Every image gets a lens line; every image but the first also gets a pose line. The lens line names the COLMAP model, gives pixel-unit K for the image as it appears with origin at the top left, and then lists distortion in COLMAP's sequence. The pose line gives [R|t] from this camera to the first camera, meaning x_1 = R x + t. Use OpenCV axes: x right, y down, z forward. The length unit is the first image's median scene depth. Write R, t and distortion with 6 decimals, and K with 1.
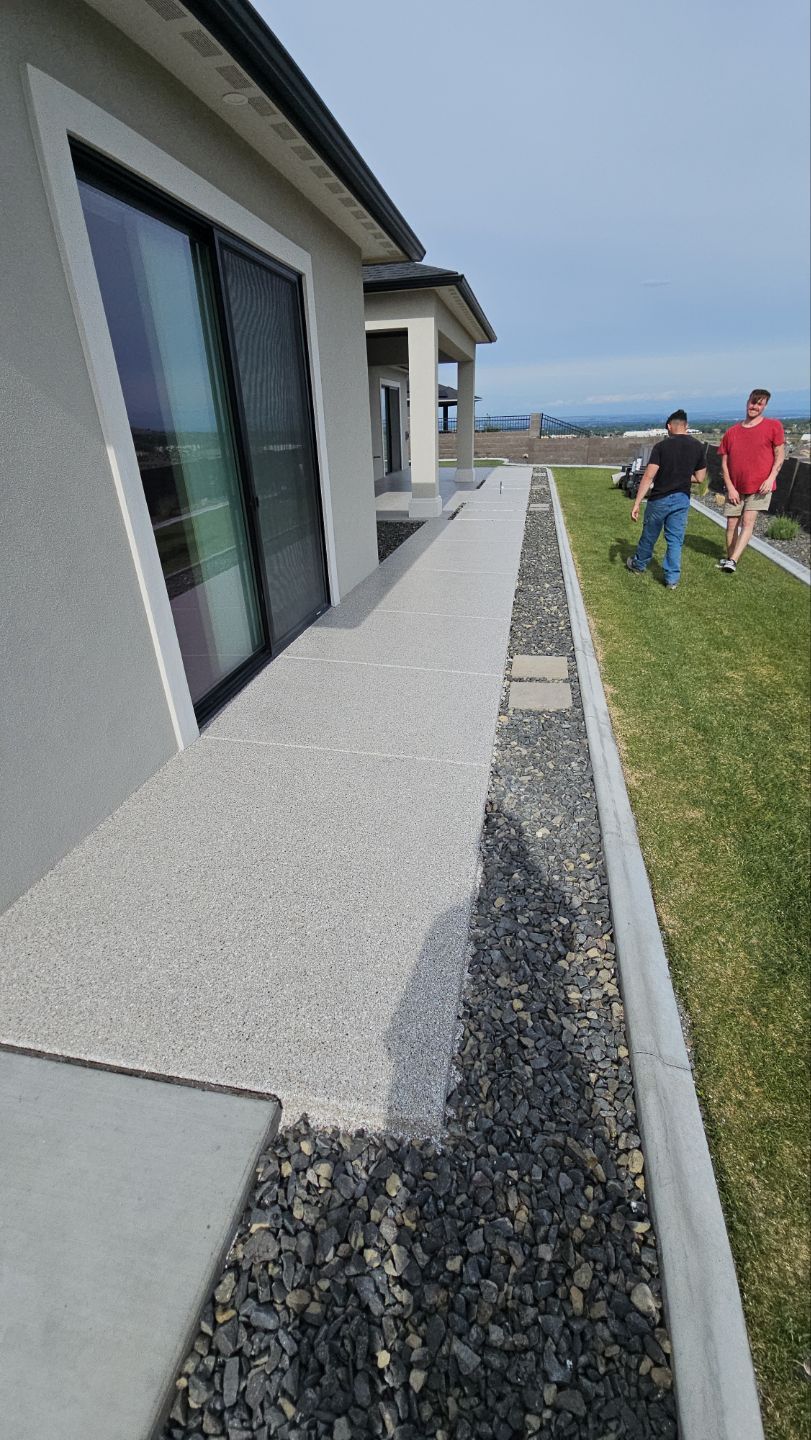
lens RADIAL K [[585.4, 0, 404.1], [0, 585.4, 724.0], [0, 0, 1]] dist [0.009748, -0.007955]
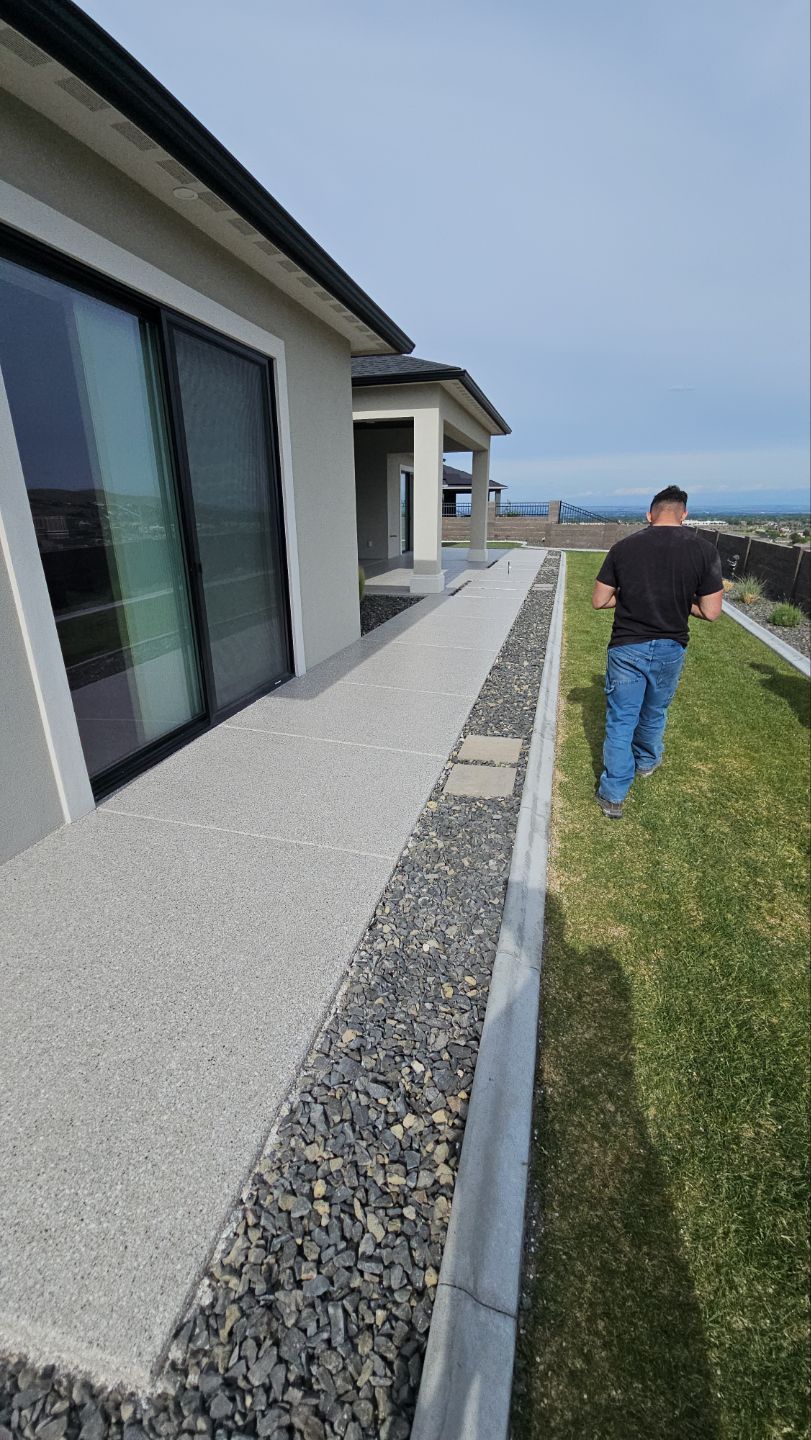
lens RADIAL K [[585.4, 0, 403.1], [0, 585.4, 725.3], [0, 0, 1]] dist [0.009748, -0.007955]
pose [[0.998165, 0.040937, -0.044611, 0.153347], [-0.045930, 0.992030, -0.117331, -0.021441], [0.039453, 0.119164, 0.992090, 0.078536]]
